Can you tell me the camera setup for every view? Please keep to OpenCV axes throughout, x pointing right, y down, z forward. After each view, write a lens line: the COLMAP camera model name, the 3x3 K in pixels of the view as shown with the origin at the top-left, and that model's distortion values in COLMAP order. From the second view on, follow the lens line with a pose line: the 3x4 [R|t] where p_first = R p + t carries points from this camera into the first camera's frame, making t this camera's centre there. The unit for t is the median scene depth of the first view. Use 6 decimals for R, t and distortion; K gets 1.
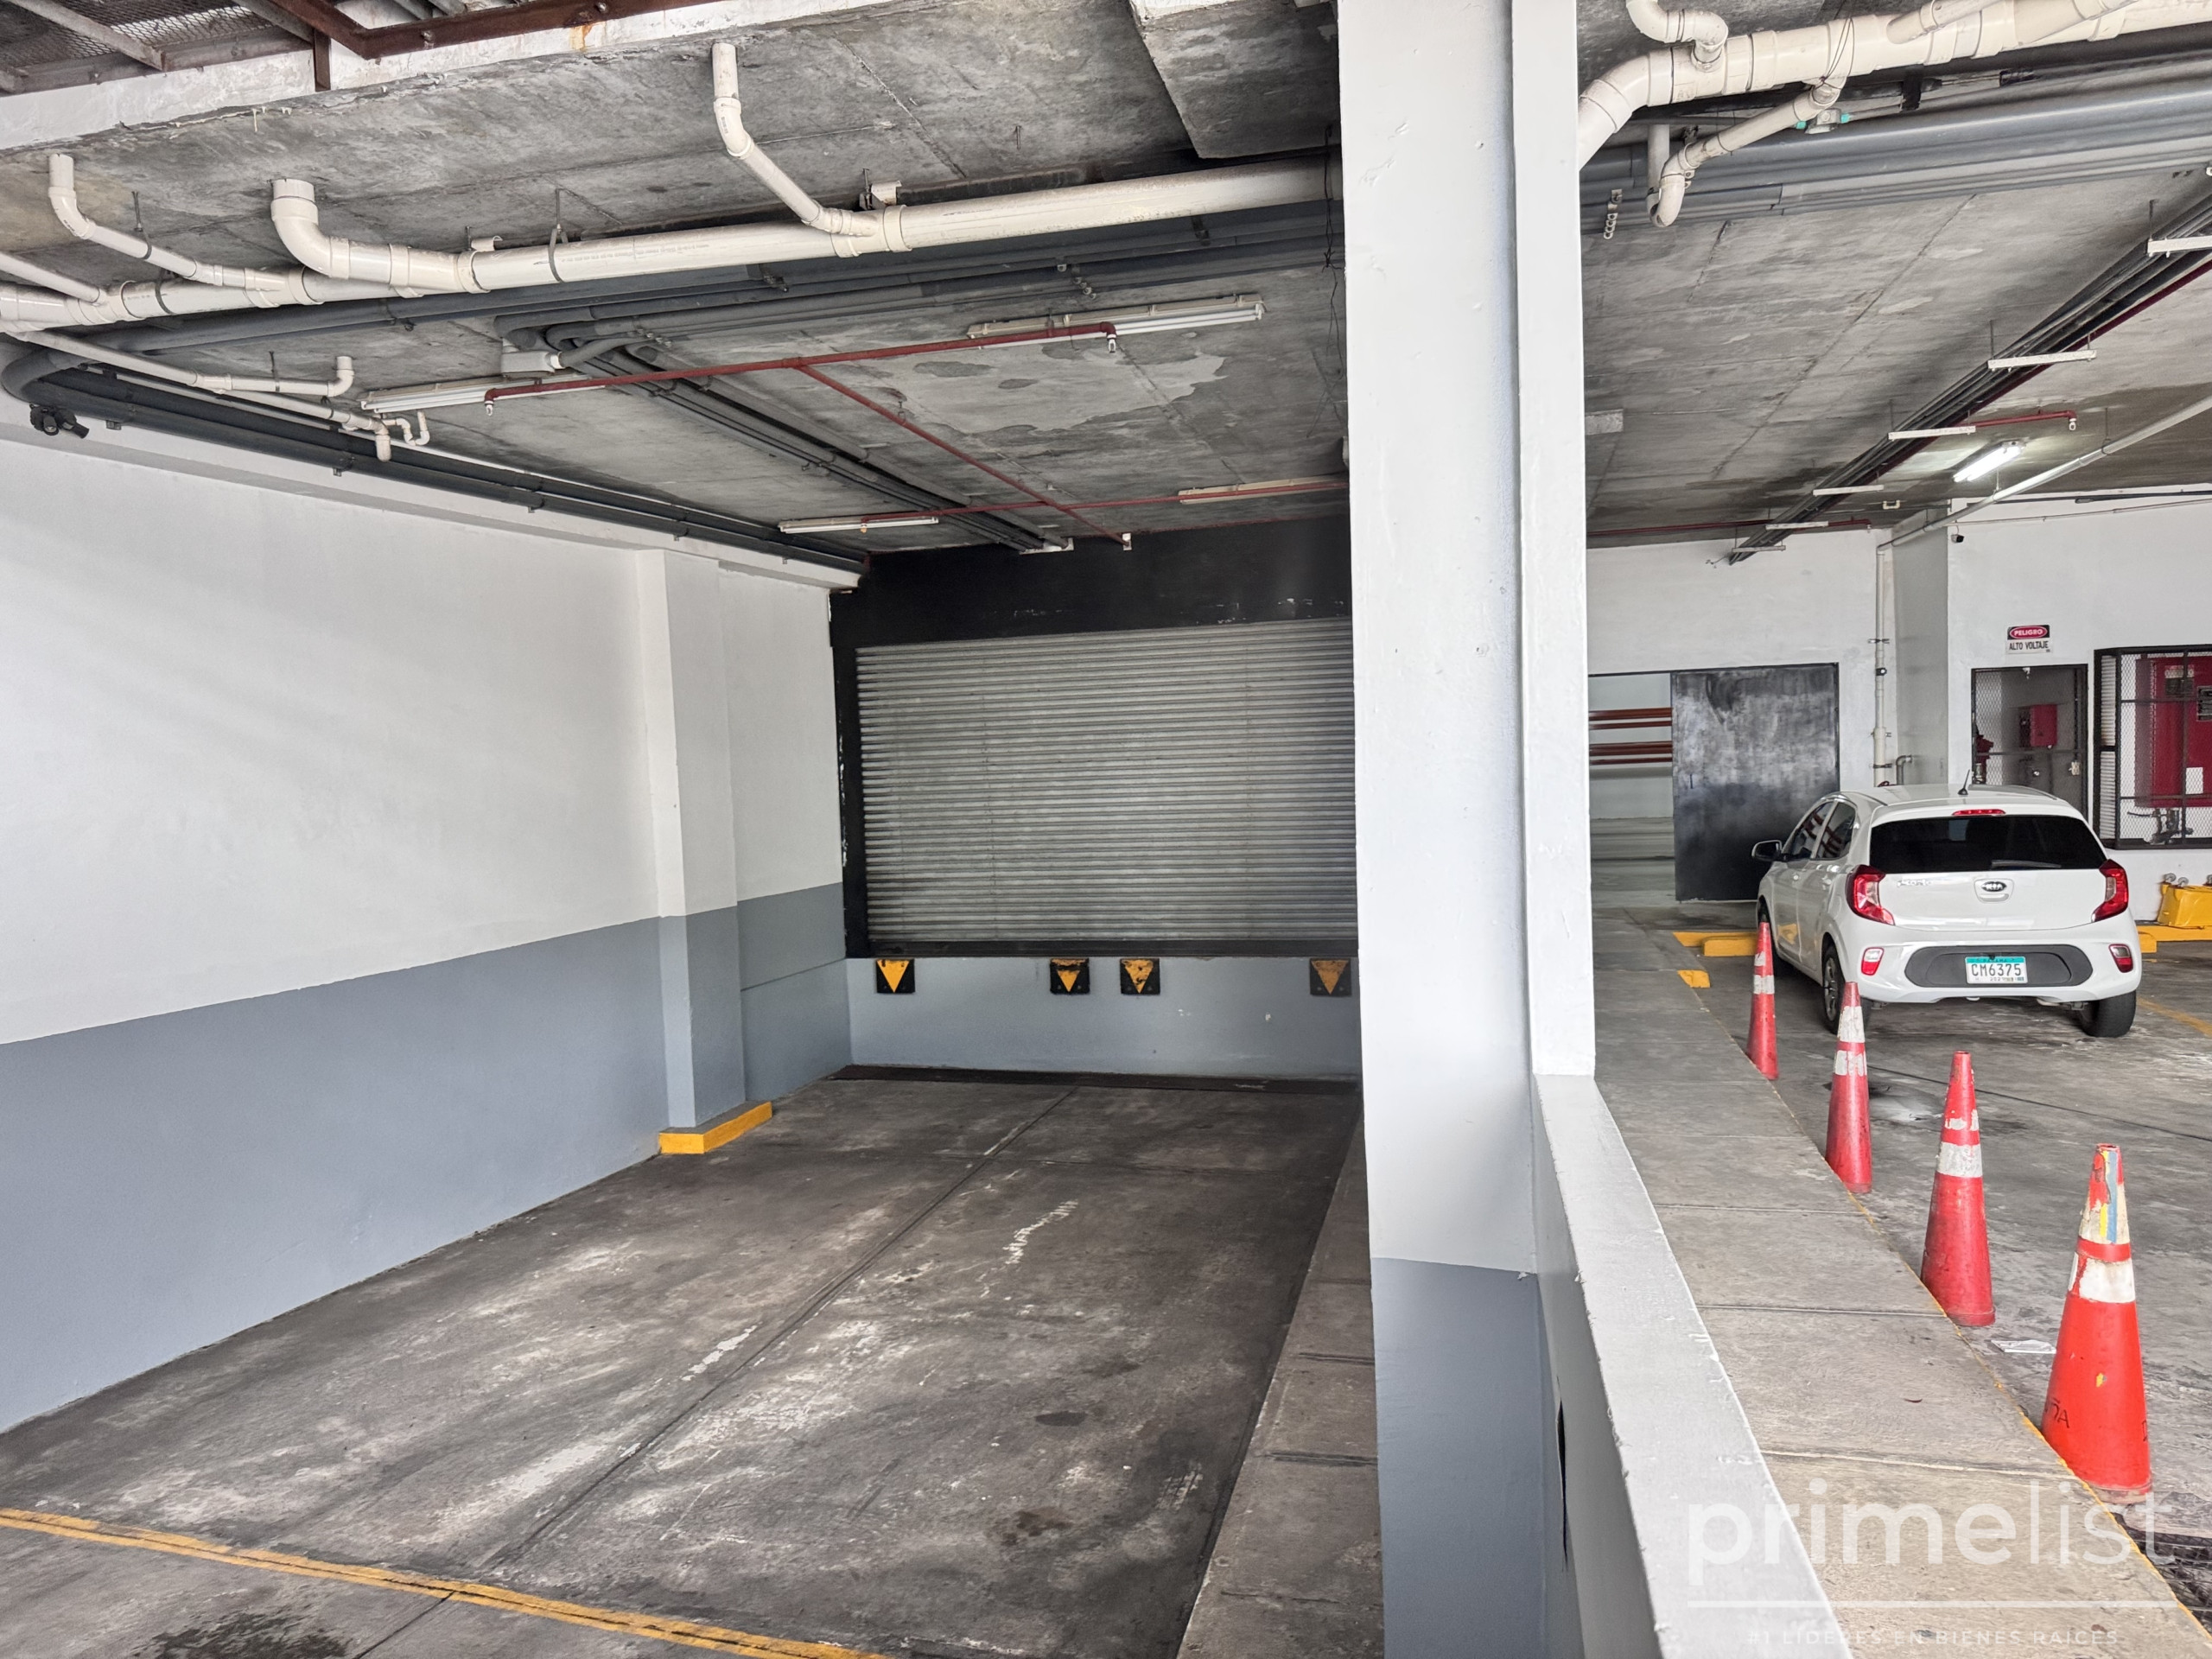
lens RADIAL K [[1551.3, 0, 1101.5], [0, 1551.3, 831.5], [0, 0, 1]] dist [0.030413, -0.002742]
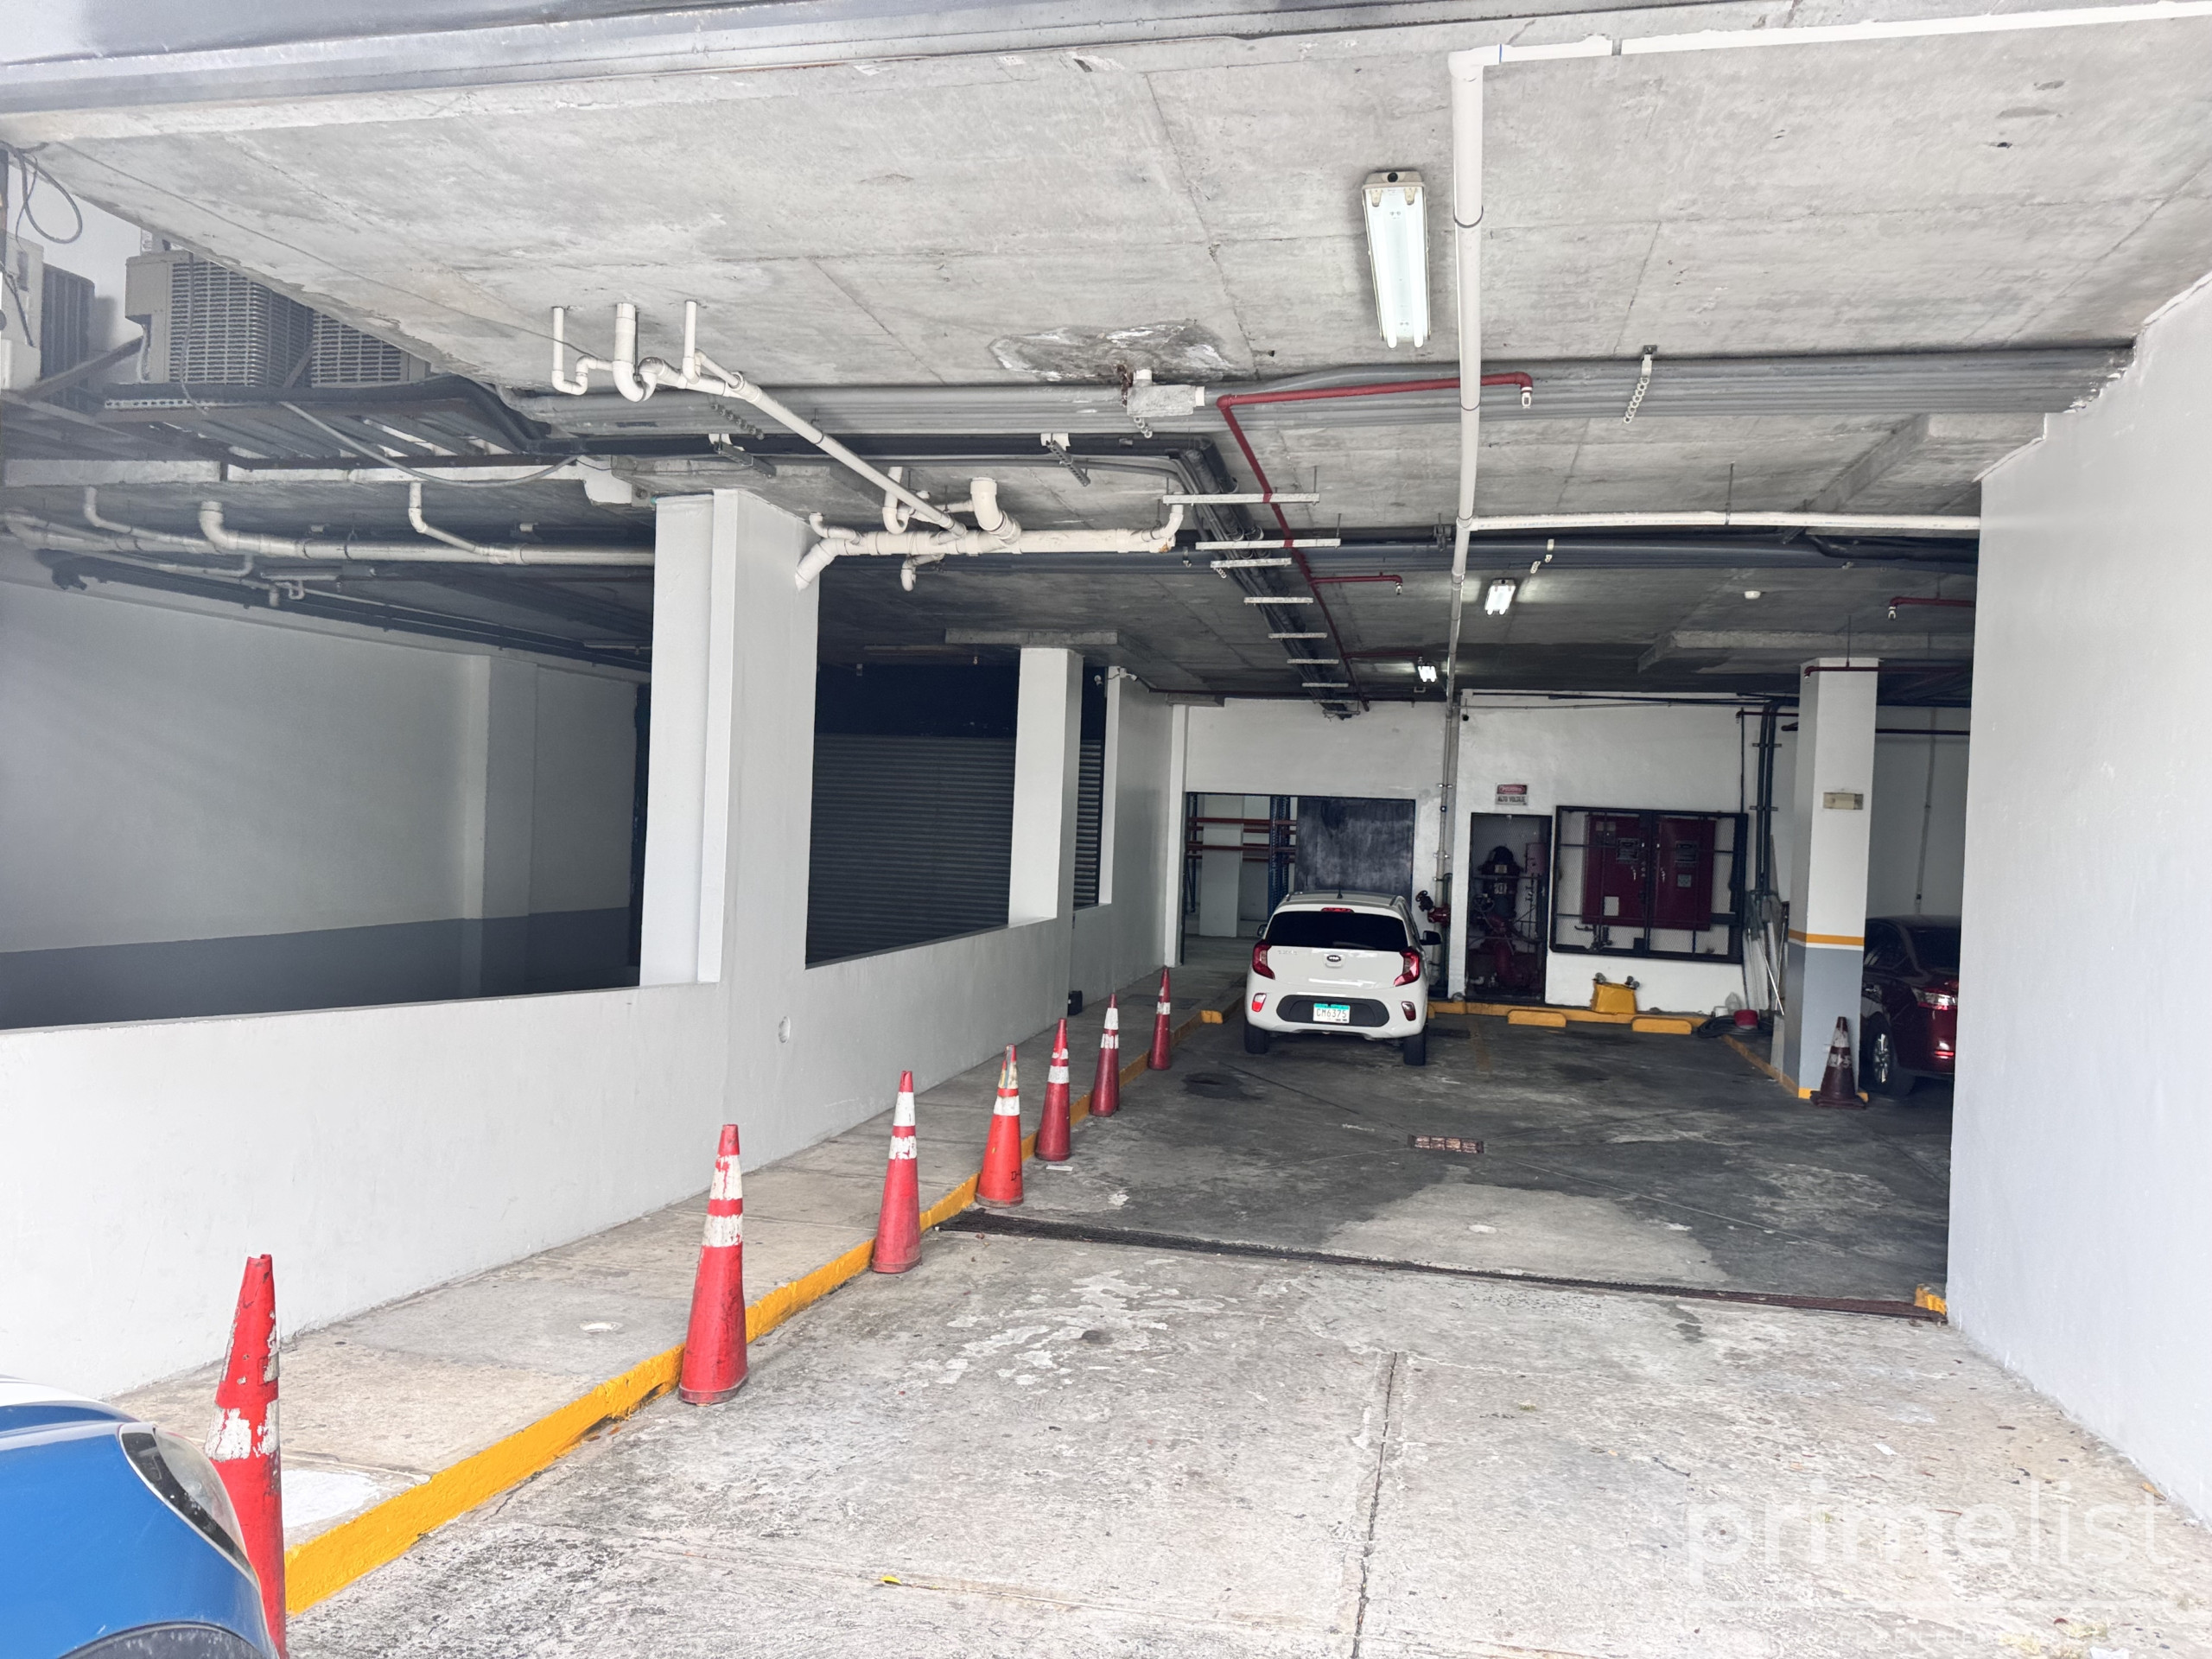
lens RADIAL K [[1551.3, 0, 1108.4], [0, 1551.3, 829.8], [0, 0, 1]] dist [0.030413, -0.002742]
pose [[0.996632, 0.077225, 0.027591, 0.294601], [-0.075847, 0.995967, -0.047919, -0.000180], [-0.031180, 0.045665, 0.998470, -0.492251]]
